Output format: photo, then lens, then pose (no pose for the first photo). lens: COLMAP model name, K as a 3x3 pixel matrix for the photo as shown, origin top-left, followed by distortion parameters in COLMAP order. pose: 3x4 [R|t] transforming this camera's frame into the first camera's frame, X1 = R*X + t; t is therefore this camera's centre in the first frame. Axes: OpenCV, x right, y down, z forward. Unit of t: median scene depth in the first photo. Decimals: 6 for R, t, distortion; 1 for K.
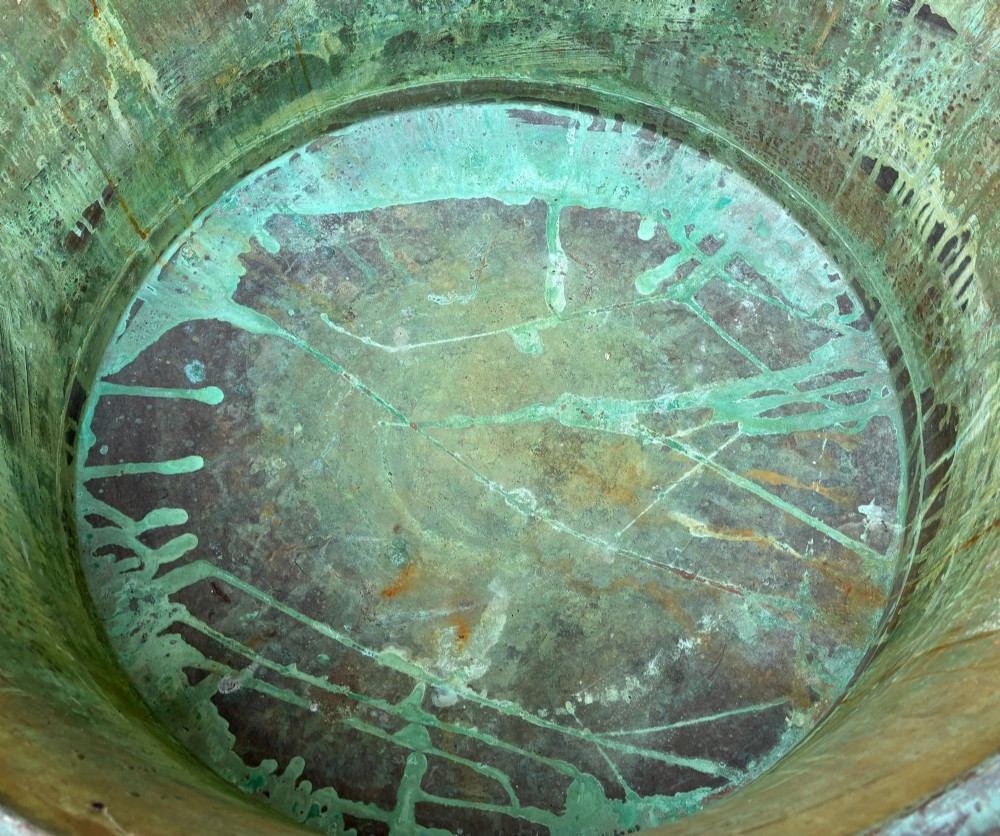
lens RADIAL K [[916.0, 0, 512.8], [0, 916.0, 384.0], [0, 0, 1]] dist [-0.003902, 0.021569]
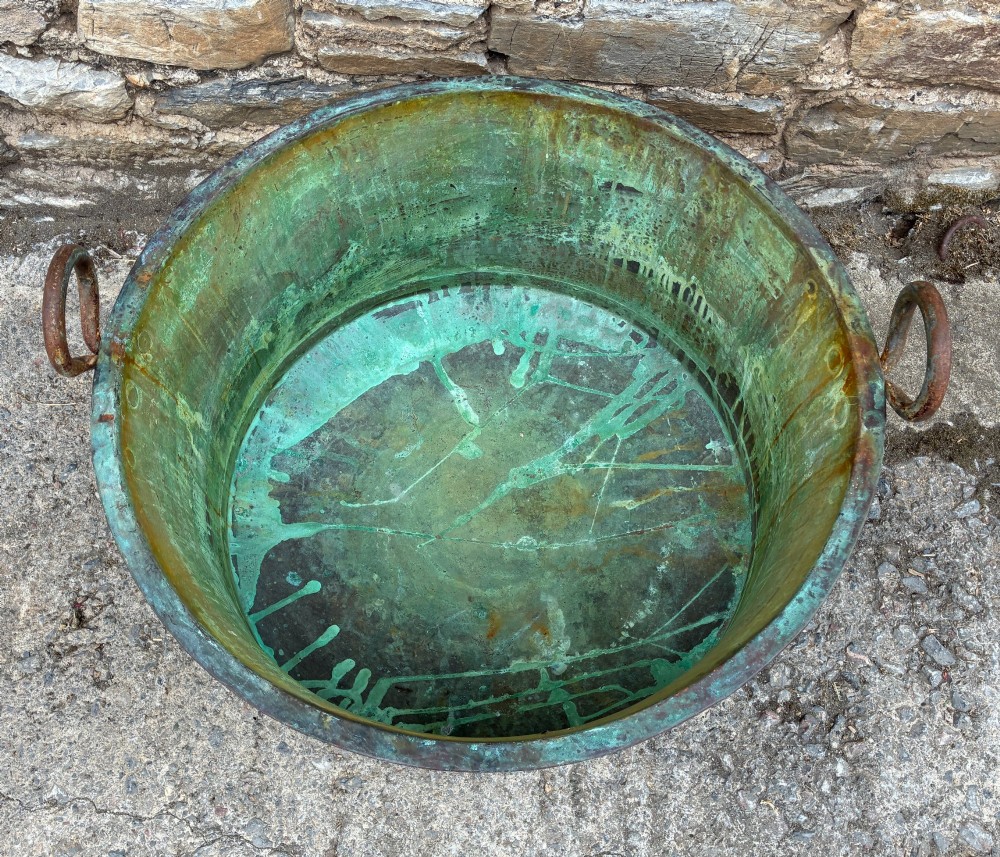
lens RADIAL K [[952.3, 0, 473.1], [0, 952.3, 452.6], [0, 0, 1]] dist [0.023165, -0.011635]
pose [[0.854260, -0.476728, 0.207292, -0.322782], [0.468588, 0.878818, 0.090023, -0.194153], [-0.225088, 0.020232, 0.974128, -0.553274]]
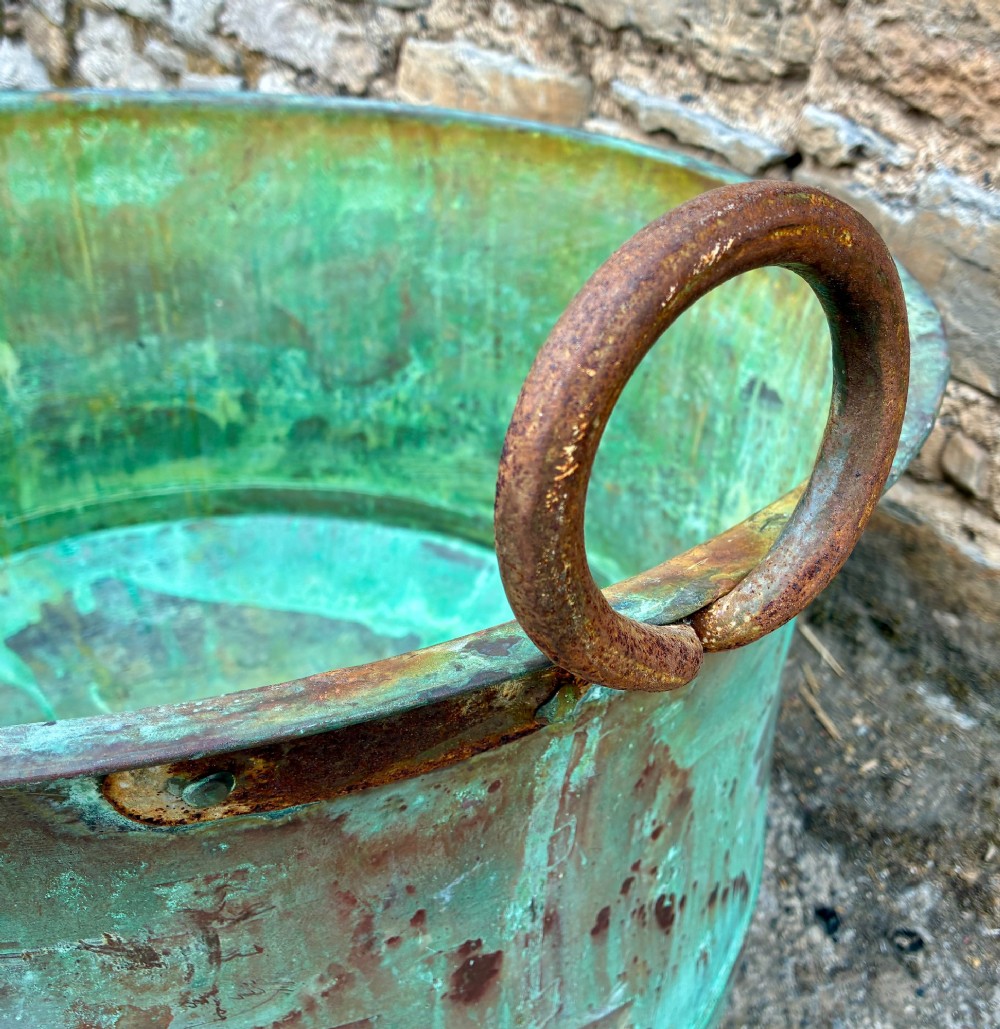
lens RADIAL K [[1180.0, 0, 567.3], [0, 1180.0, 457.4], [0, 0, 1]] dist [-0.003035, 0.018637]
pose [[0.959620, 0.169891, -0.224202, 0.405581], [-0.268781, 0.788895, -0.552632, 0.236450], [0.082984, 0.590578, 0.802702, 0.101273]]
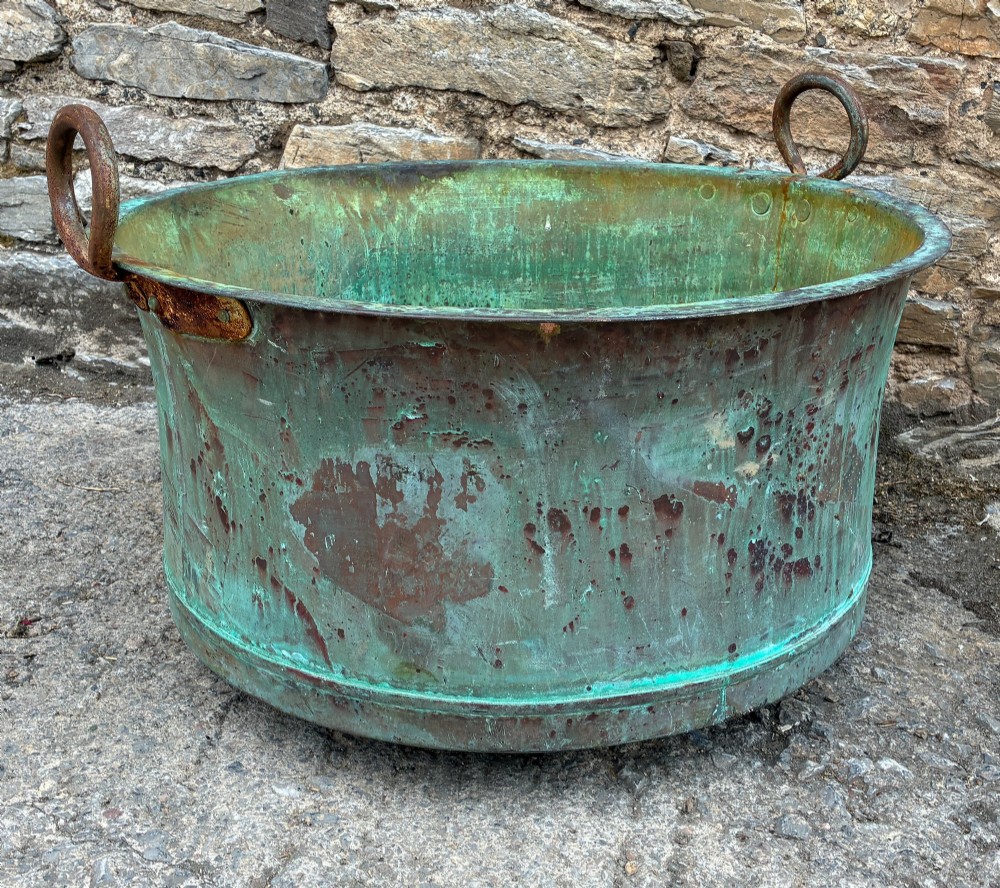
lens RADIAL K [[1252.4, 0, 533.2], [0, 1252.4, 397.8], [0, 0, 1]] dist [-0.002569, 0.056945]
pose [[0.924604, -0.075409, 0.373391, -0.649472], [0.311065, 0.715252, -0.625822, 0.813968], [-0.219876, 0.694786, 0.684782, -0.240405]]
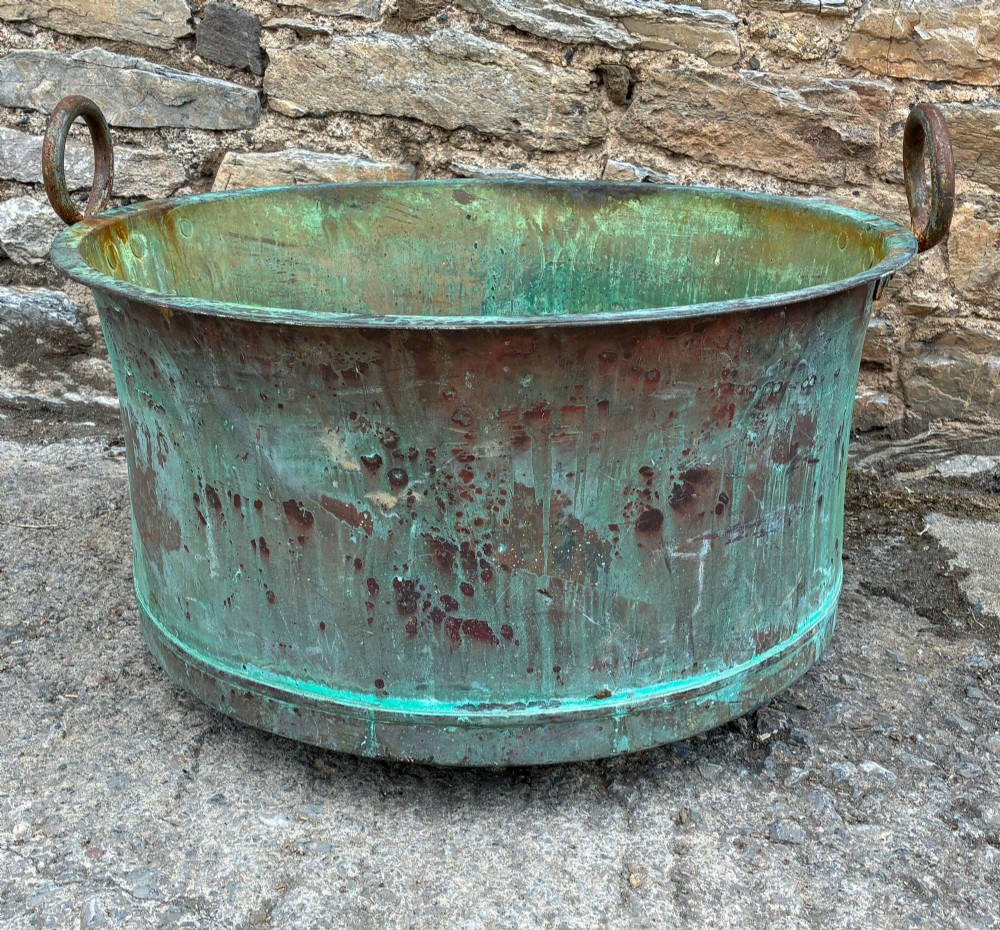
lens RADIAL K [[1241.2, 0, 512.1], [0, 1241.2, 421.4], [0, 0, 1]] dist [0.000130, 0.053152]
pose [[0.890631, -0.091857, 0.445353, -0.733605], [0.376969, 0.696865, -0.610142, 0.786580], [-0.254305, 0.711295, 0.655277, -0.179922]]
